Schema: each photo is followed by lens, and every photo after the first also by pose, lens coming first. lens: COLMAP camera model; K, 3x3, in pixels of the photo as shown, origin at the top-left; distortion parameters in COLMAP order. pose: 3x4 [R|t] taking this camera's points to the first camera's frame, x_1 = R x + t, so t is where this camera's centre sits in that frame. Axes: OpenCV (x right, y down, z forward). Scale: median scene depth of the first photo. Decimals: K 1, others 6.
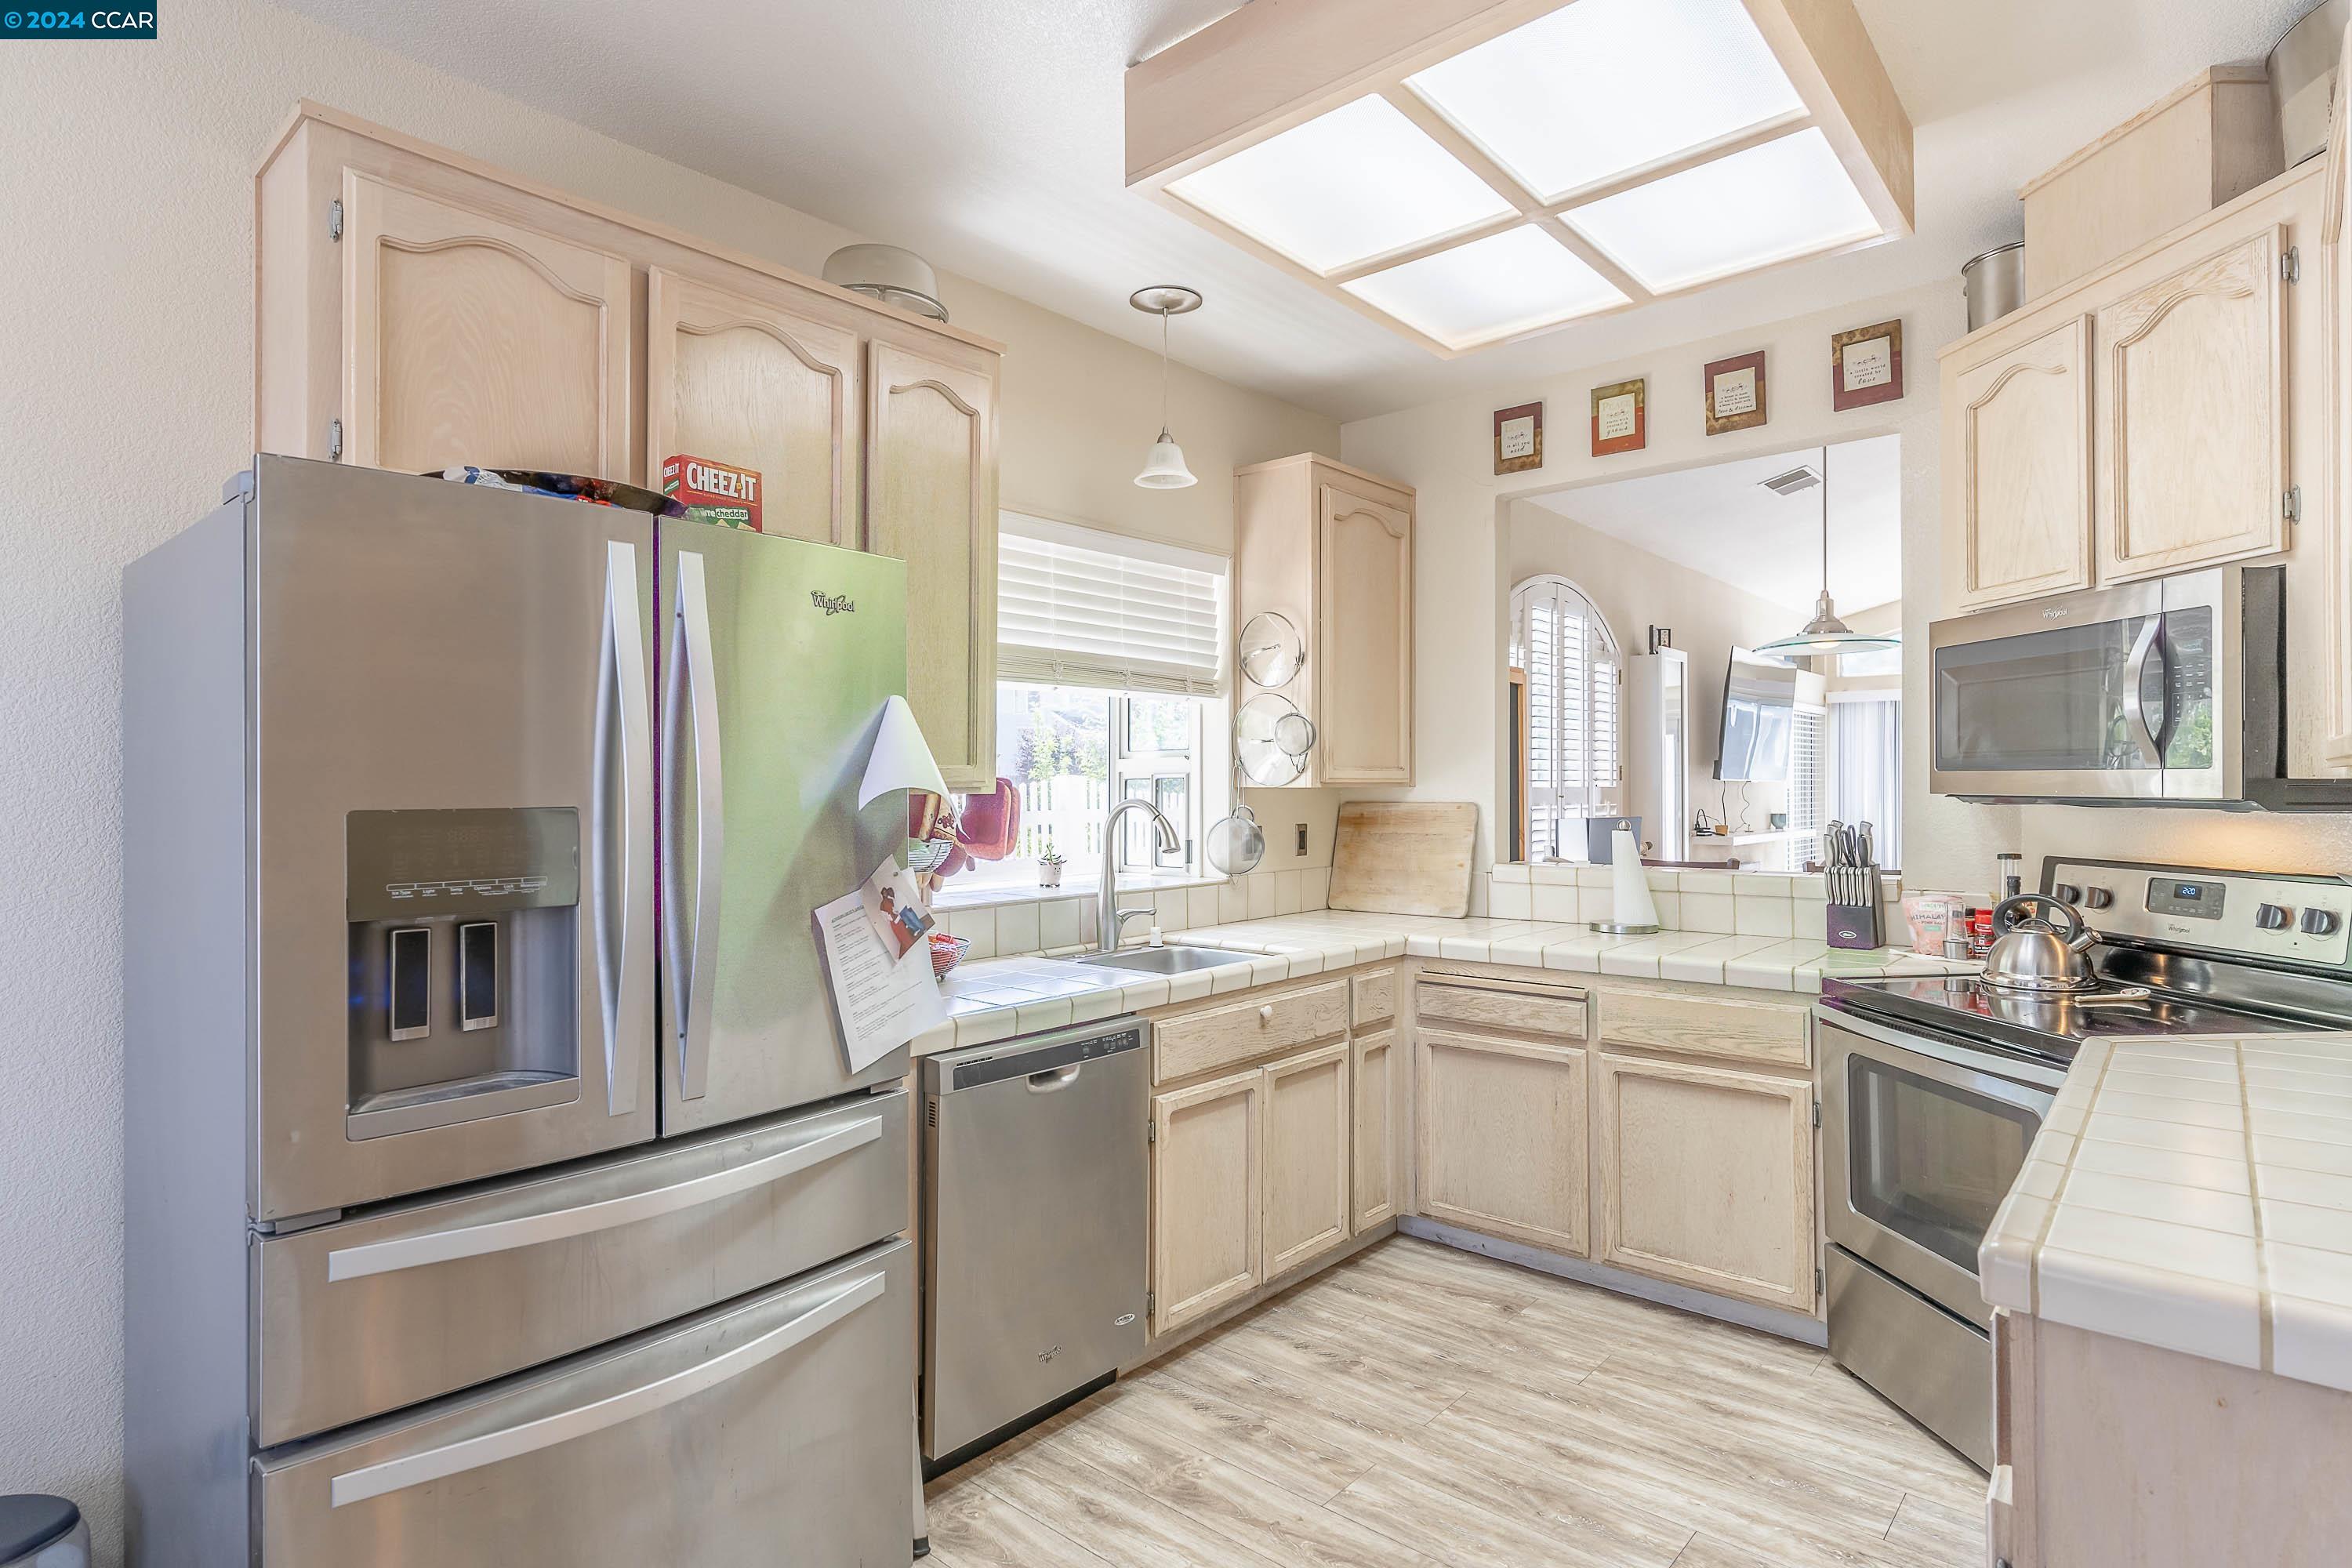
lens RADIAL K [[1227.2, 0, 1161.0], [0, 1227.2, 783.3], [0, 0, 1]] dist [0.006980, 0.000319]
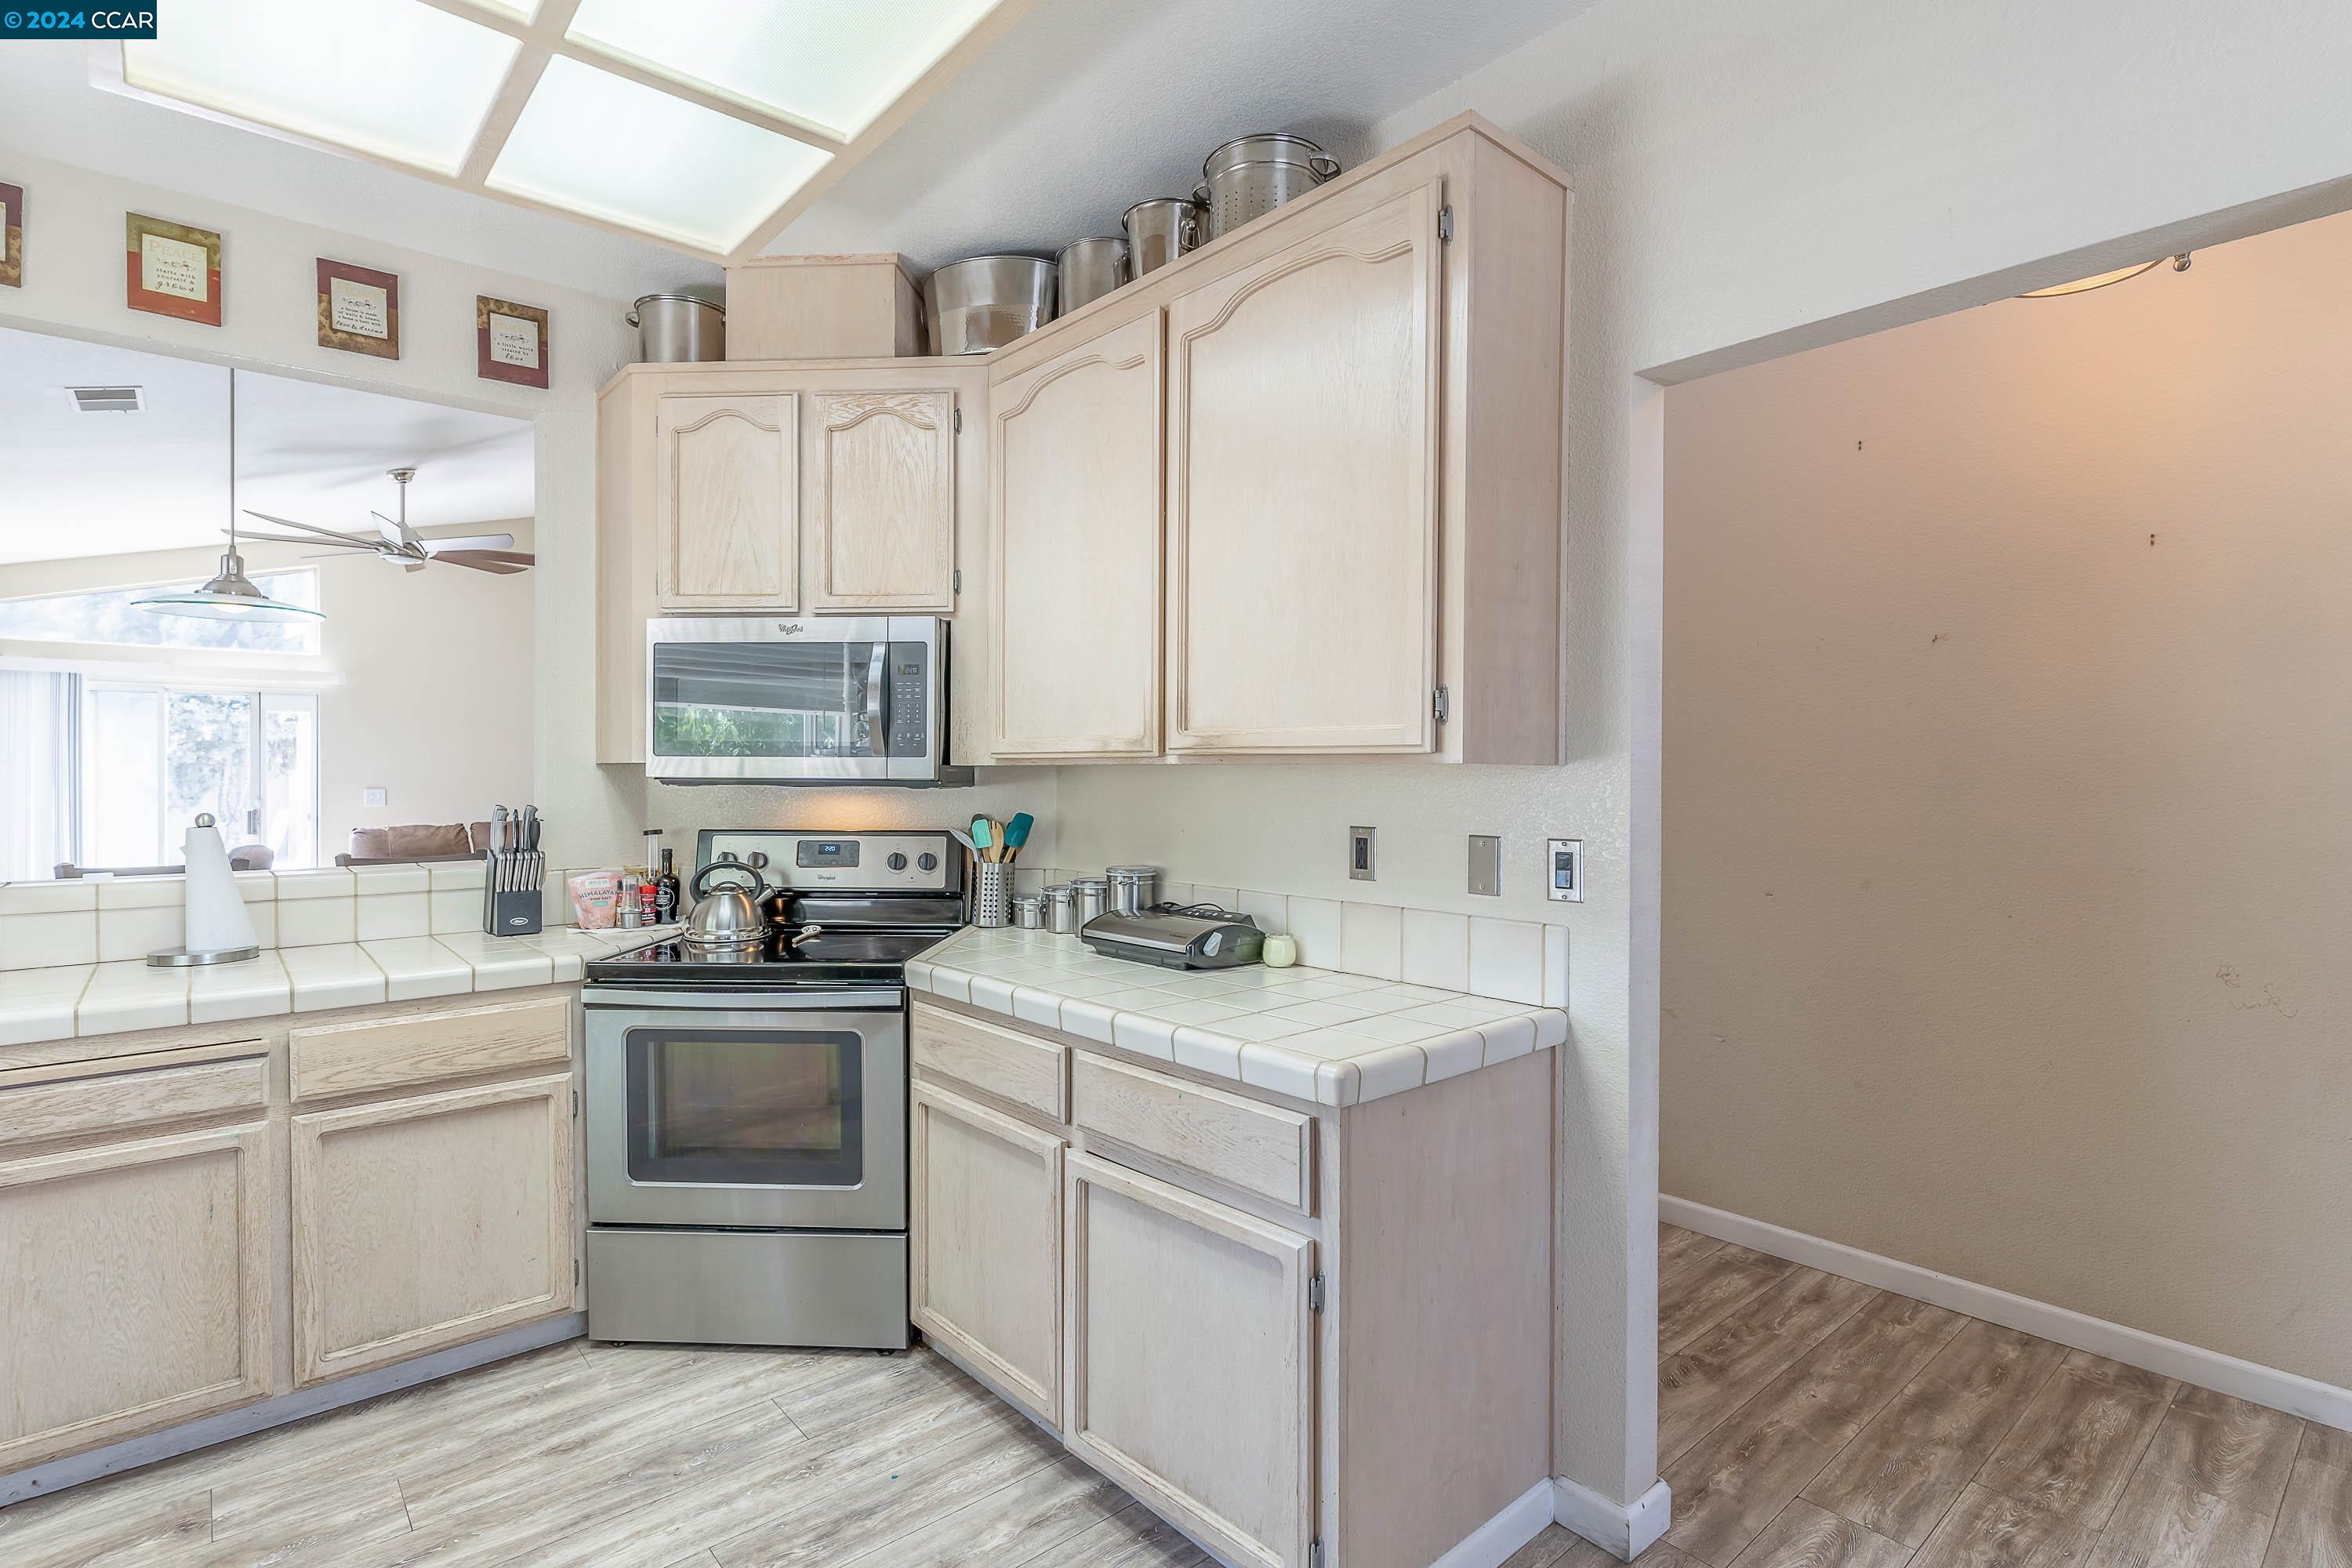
lens RADIAL K [[1129.7, 0, 1173.8], [0, 1129.7, 784.1], [0, 0, 1]] dist [0.002431, -0.000740]
pose [[0.133396, -0.006269, 0.991043, -0.276064], [-0.004411, 0.999966, 0.006919, 0.005799], [-0.991053, -0.005295, 0.133364, 0.383268]]
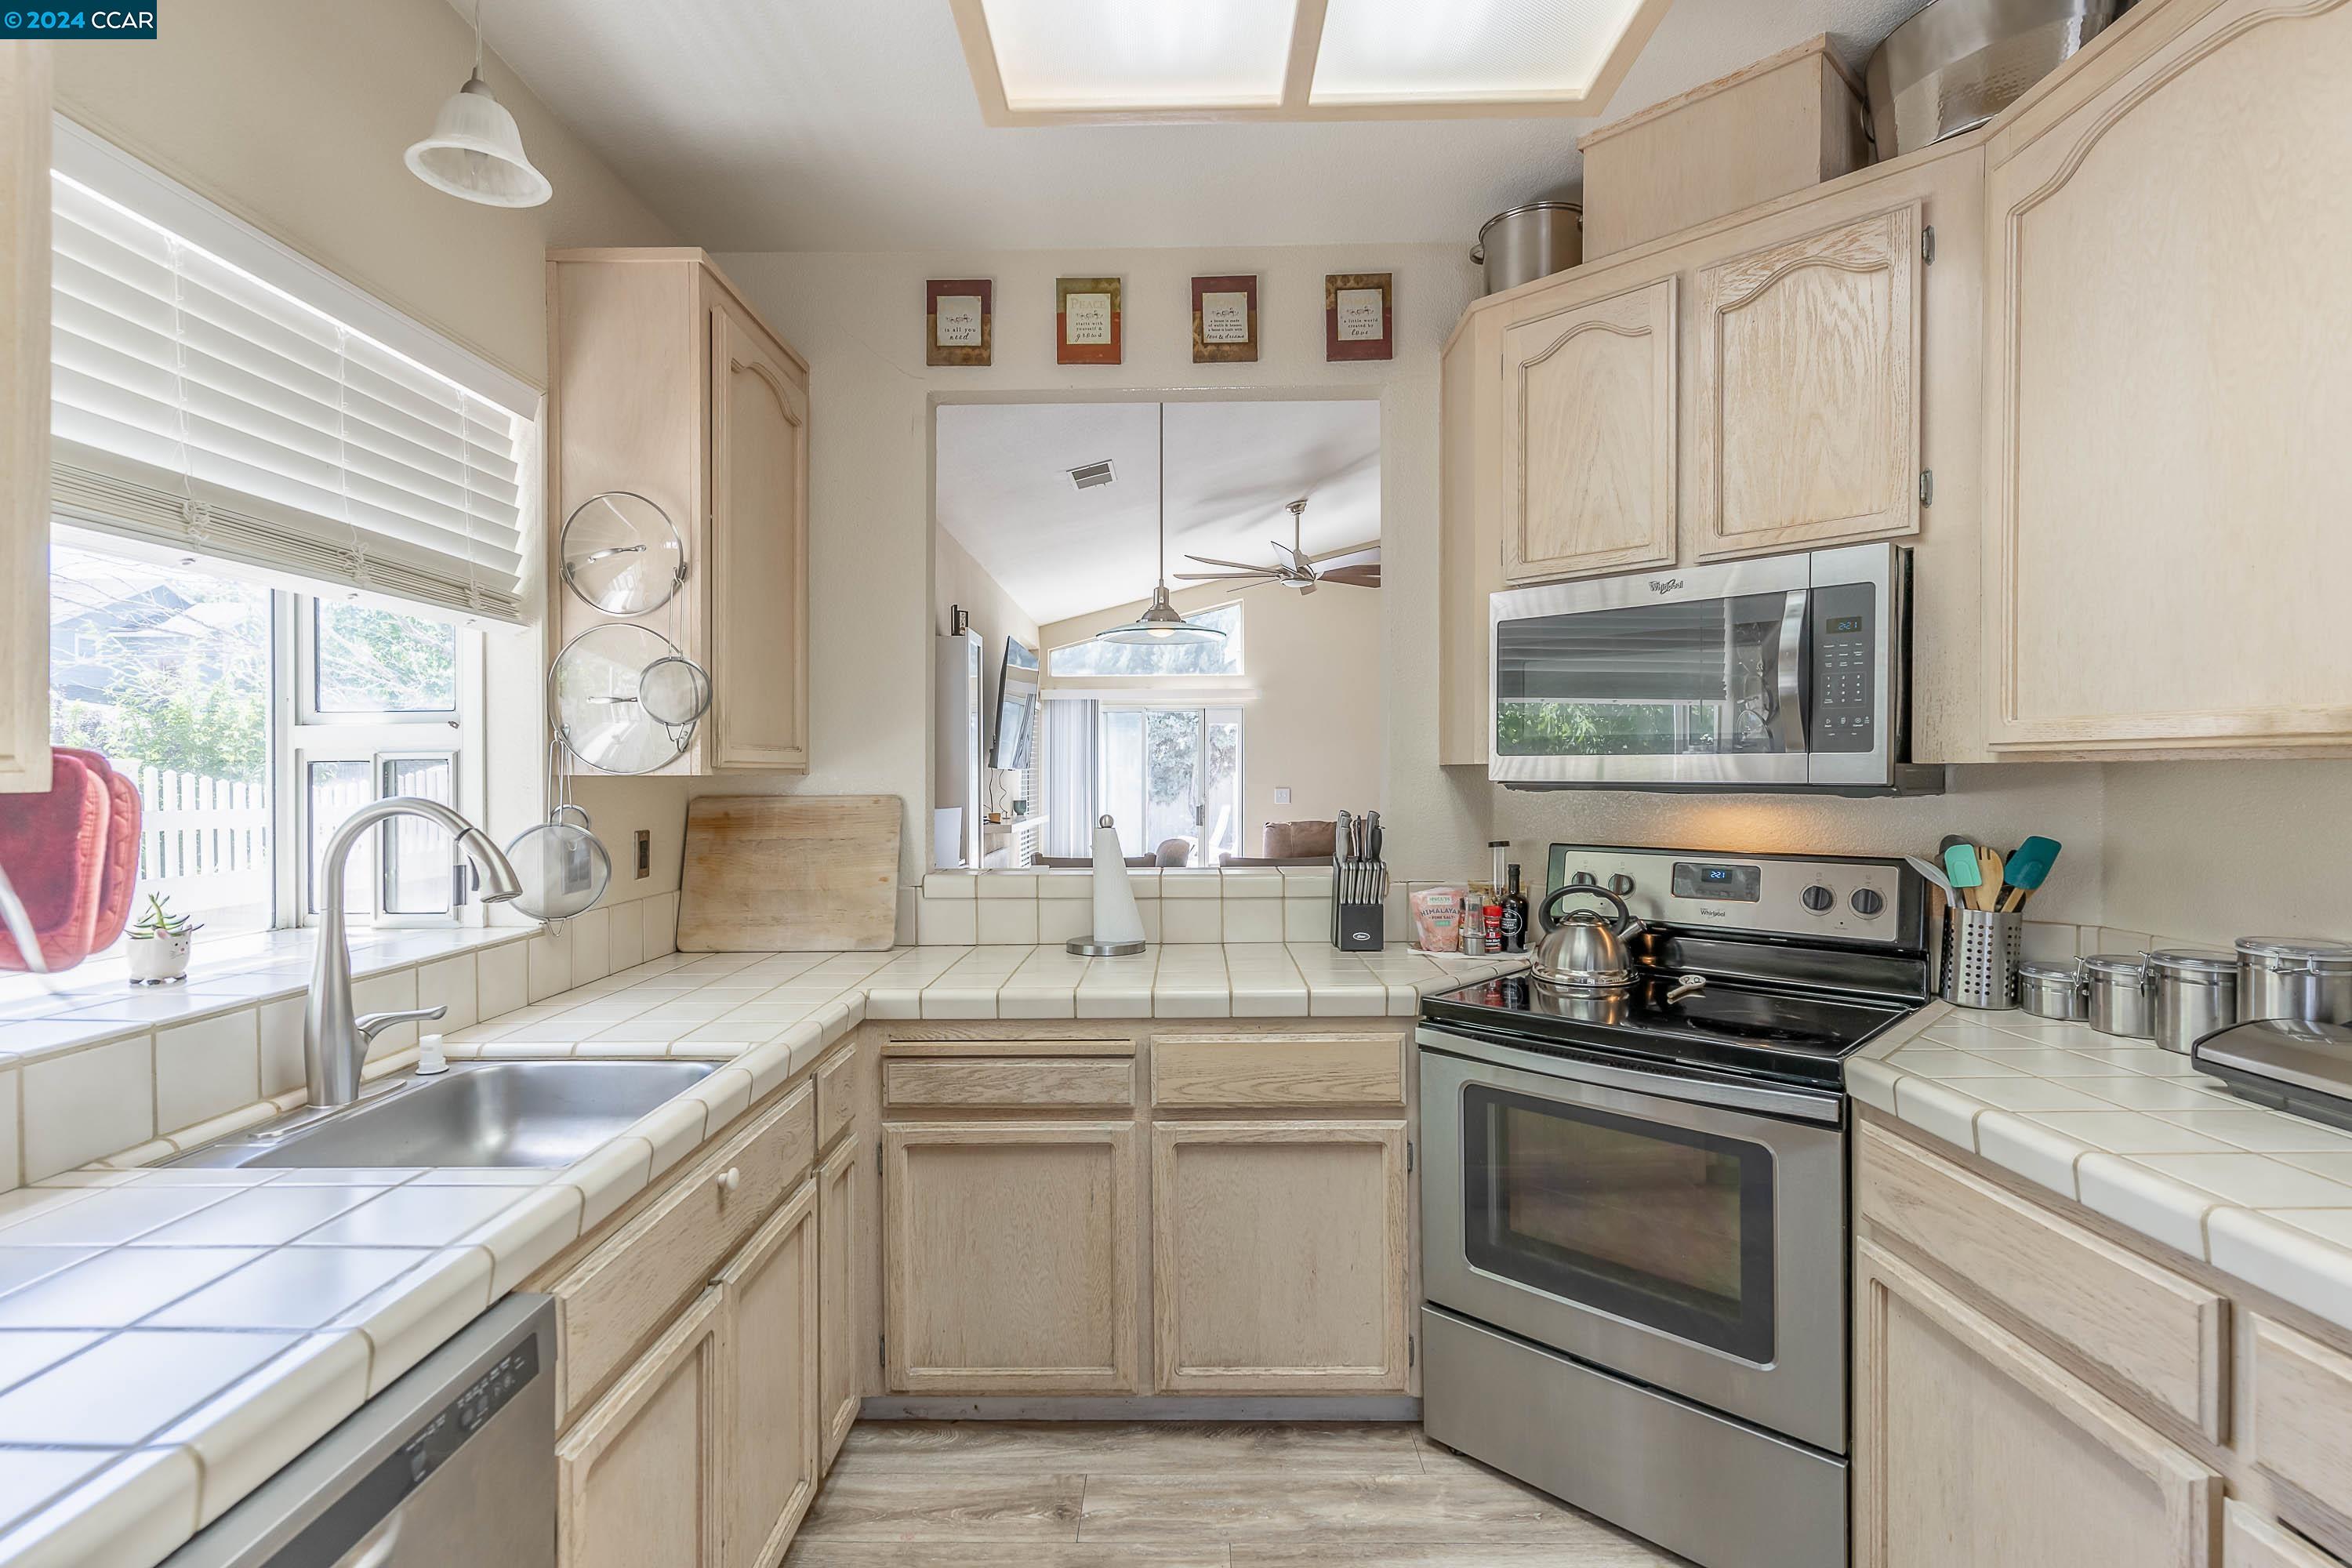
lens RADIAL K [[1129.7, 0, 1173.8], [0, 1129.7, 784.1], [0, 0, 1]] dist [0.002431, -0.000740]
pose [[0.757500, -0.006297, 0.652805, -0.093850], [0.000080, 0.999954, 0.009553, 0.003032], [-0.652835, -0.007184, 0.757466, 0.483801]]
